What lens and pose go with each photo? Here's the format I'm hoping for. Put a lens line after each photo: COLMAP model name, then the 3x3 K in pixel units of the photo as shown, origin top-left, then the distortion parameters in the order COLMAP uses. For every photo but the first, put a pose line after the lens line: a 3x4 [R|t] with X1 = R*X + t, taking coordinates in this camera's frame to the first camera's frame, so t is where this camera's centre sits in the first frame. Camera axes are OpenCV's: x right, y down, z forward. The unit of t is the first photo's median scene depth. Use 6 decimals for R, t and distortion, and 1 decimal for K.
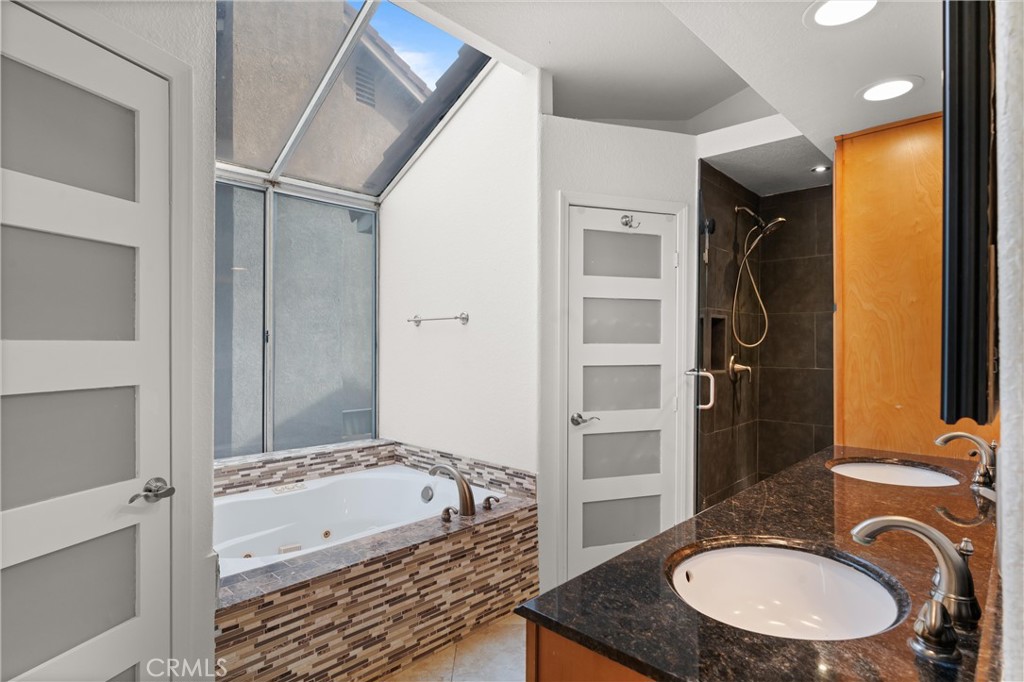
lens RADIAL K [[540.4, 0, 512.0], [0, 540.4, 341.0], [0, 0, 1]] dist [-0.002207, 0.000174]
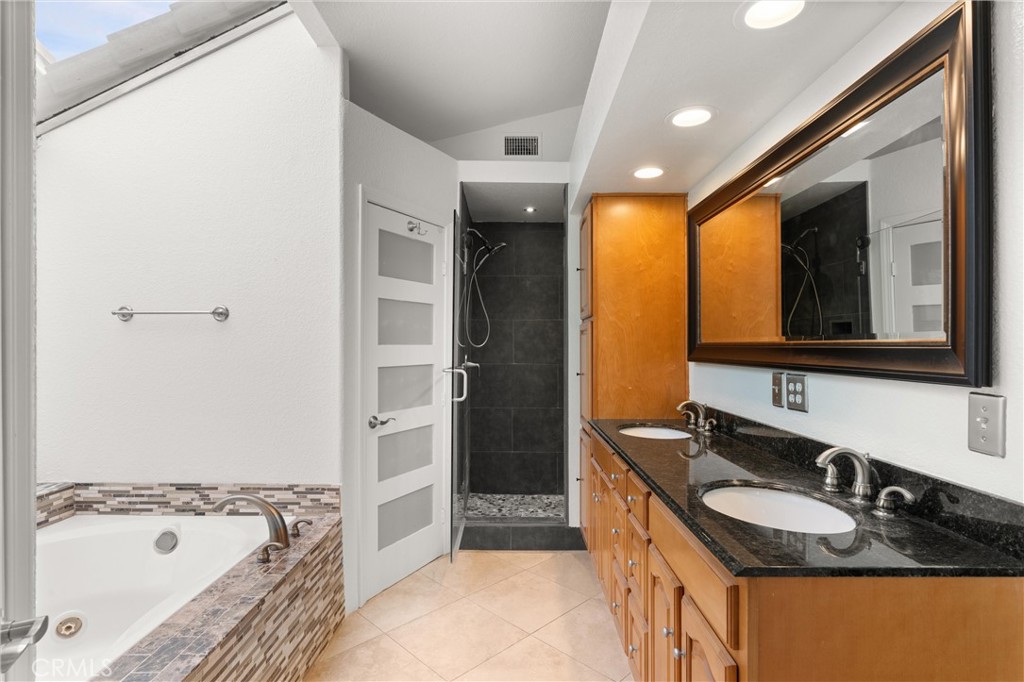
lens RADIAL K [[508.0, 0, 512.0], [0, 508.0, 341.0], [0, 0, 1]] dist [-0.001670, 0.001164]
pose [[0.722459, 0.003884, 0.691402, -0.328235], [-0.004379, 0.999990, -0.001041, -0.001962], [-0.691399, -0.002276, 0.722469, 0.158044]]
